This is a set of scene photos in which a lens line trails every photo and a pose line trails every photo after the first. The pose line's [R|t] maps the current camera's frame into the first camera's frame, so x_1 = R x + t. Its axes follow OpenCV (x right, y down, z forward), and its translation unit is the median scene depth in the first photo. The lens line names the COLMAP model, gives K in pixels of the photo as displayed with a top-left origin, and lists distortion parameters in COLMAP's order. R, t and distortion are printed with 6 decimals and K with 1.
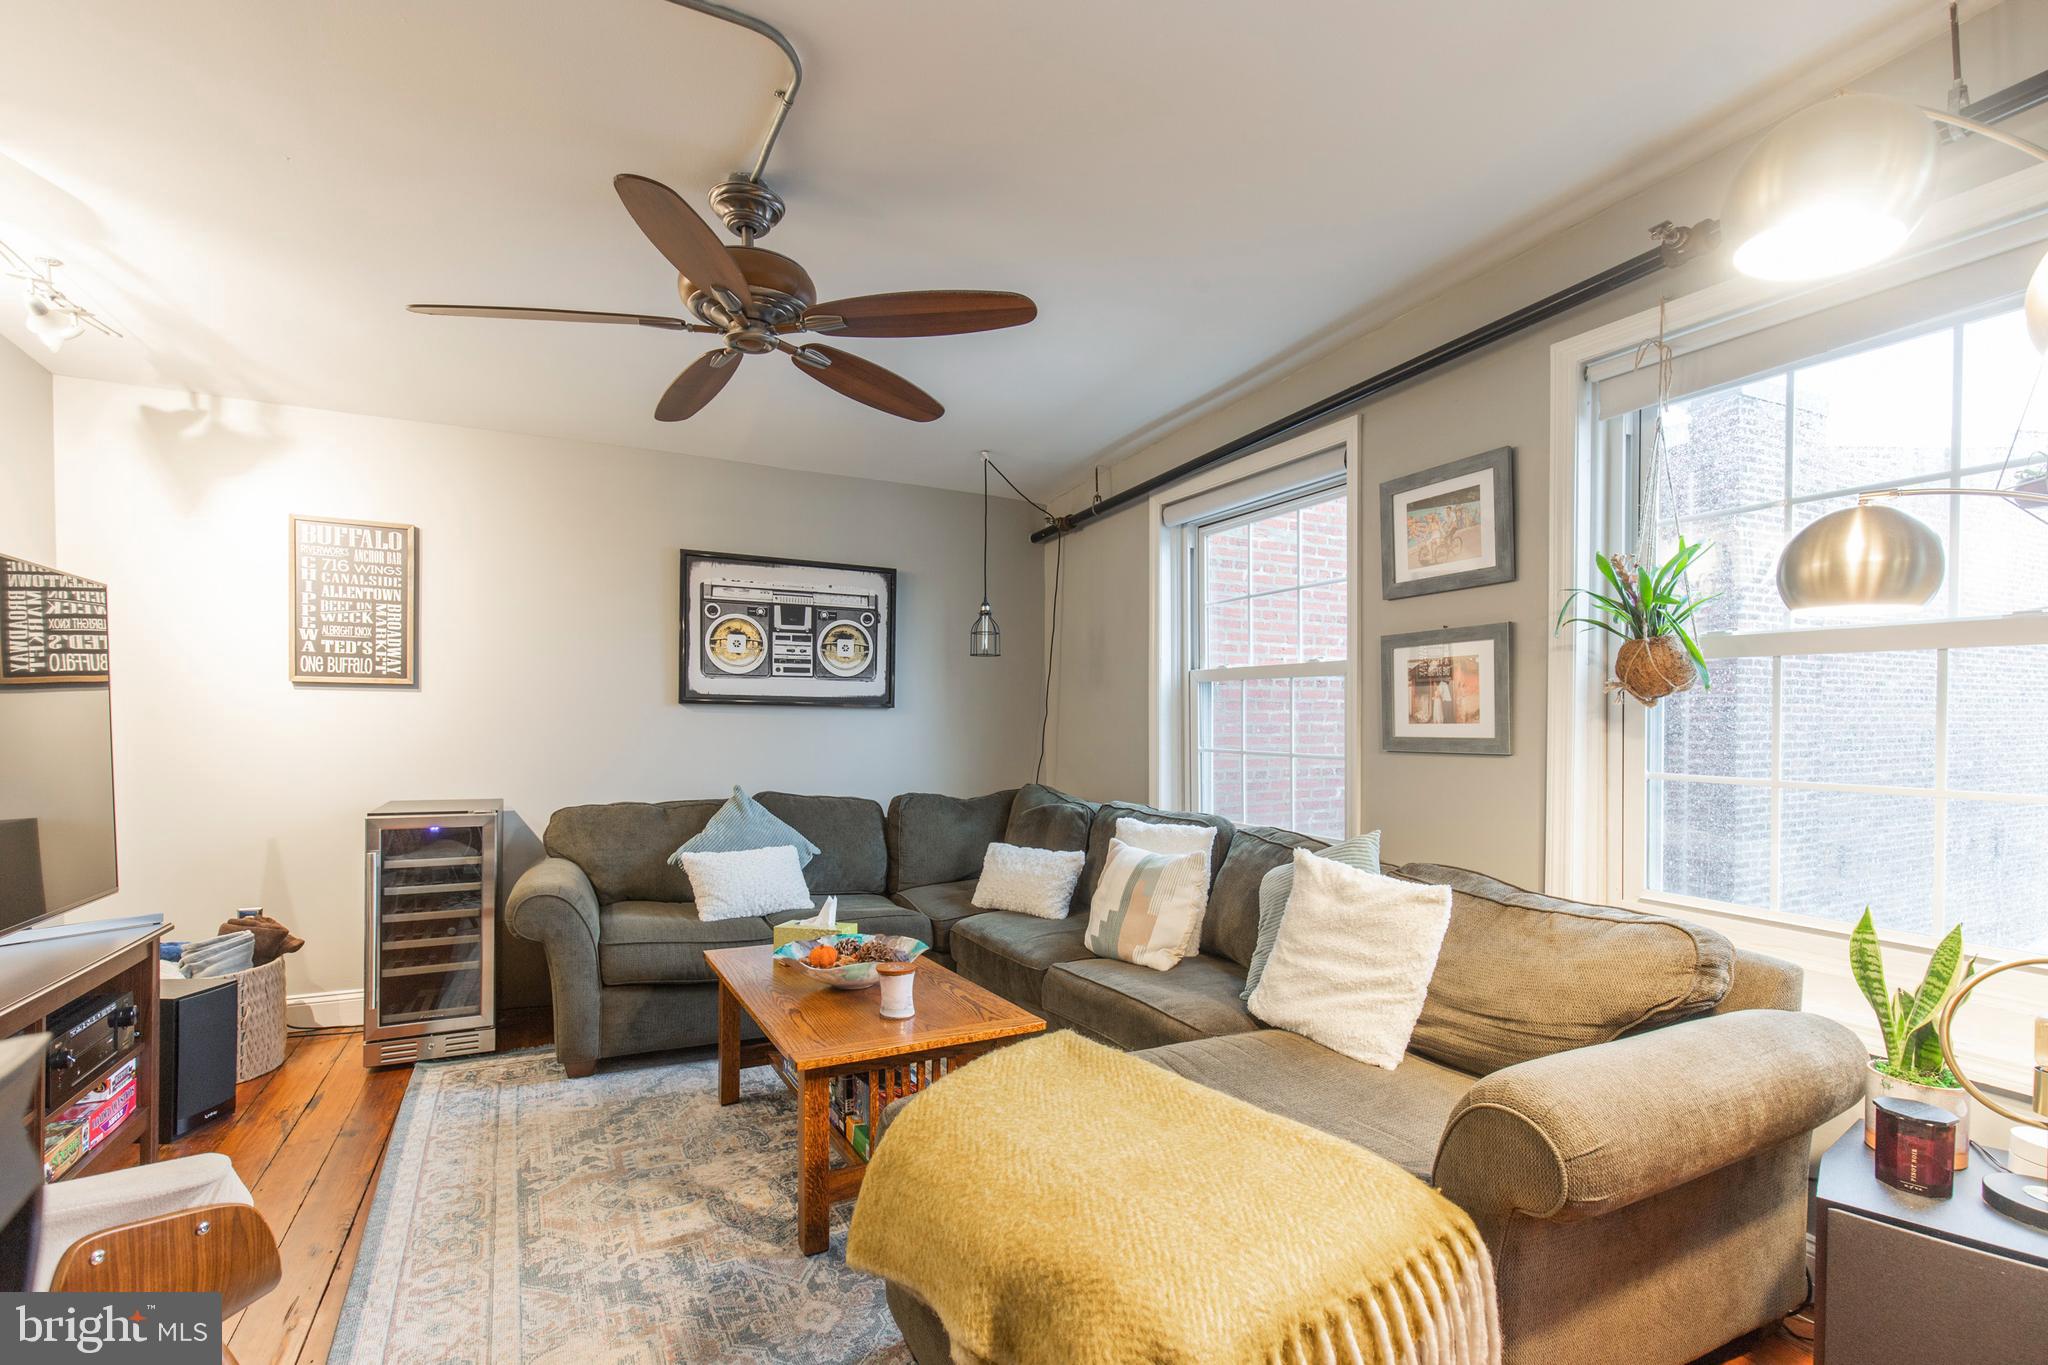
lens RADIAL K [[927.7, 0, 1014.2], [0, 927.7, 736.3], [0, 0, 1]] dist [0.004600, 0.000866]
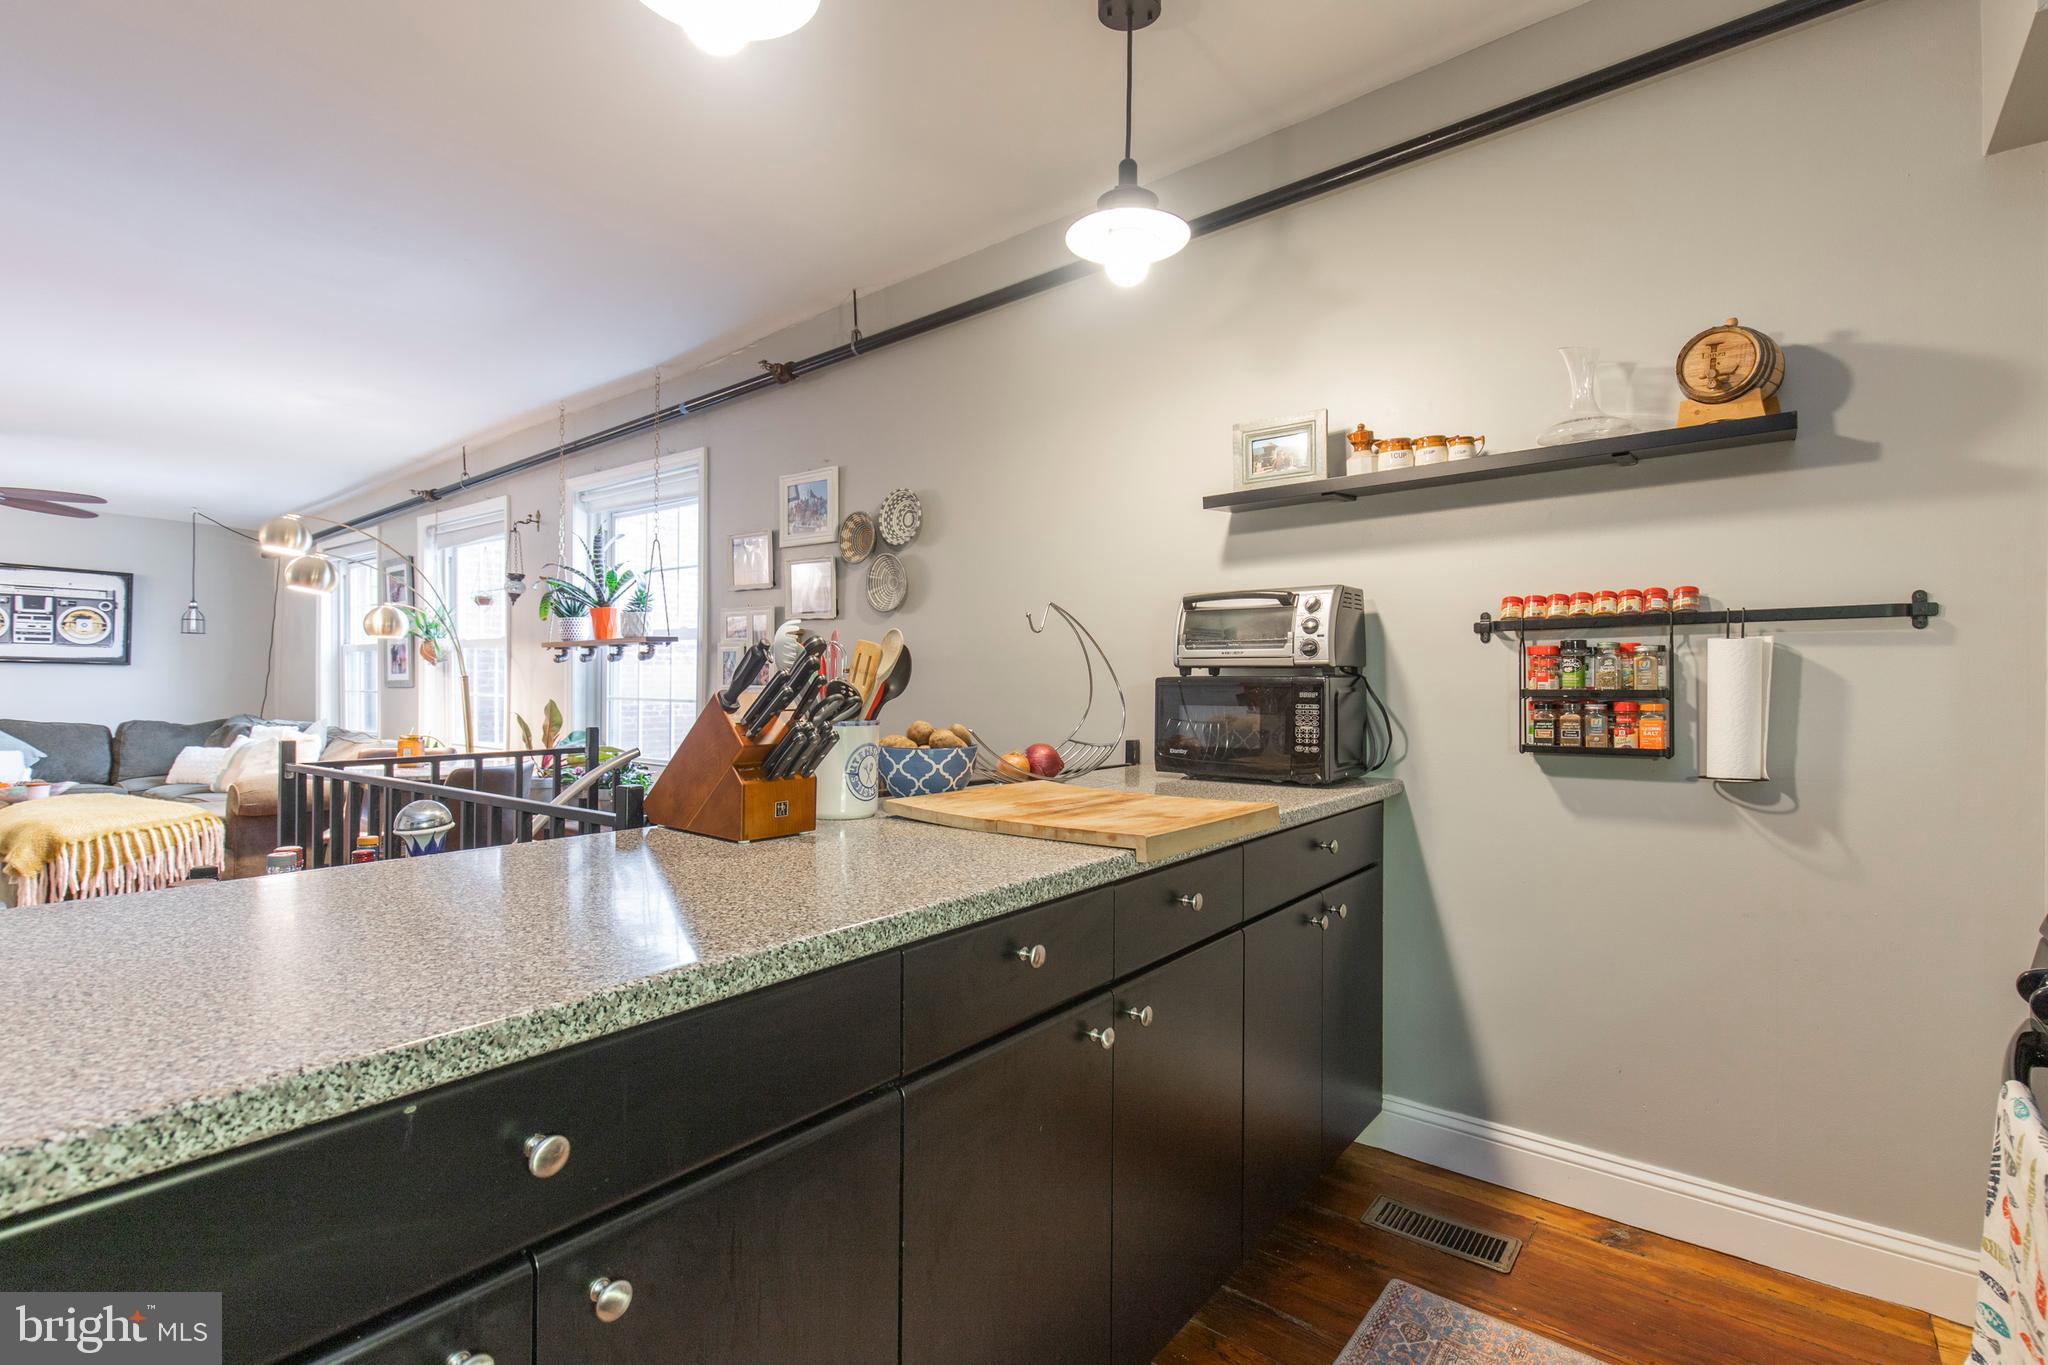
lens RADIAL K [[927.7, 0, 1029.5], [0, 927.7, 676.2], [0, 0, 1]] dist [0.004600, 0.000866]
pose [[0.900772, 0.002422, 0.434286, 0.549020], [0.004009, 0.999895, -0.013891, 0.015317], [-0.434274, 0.014253, 0.900668, -1.041204]]
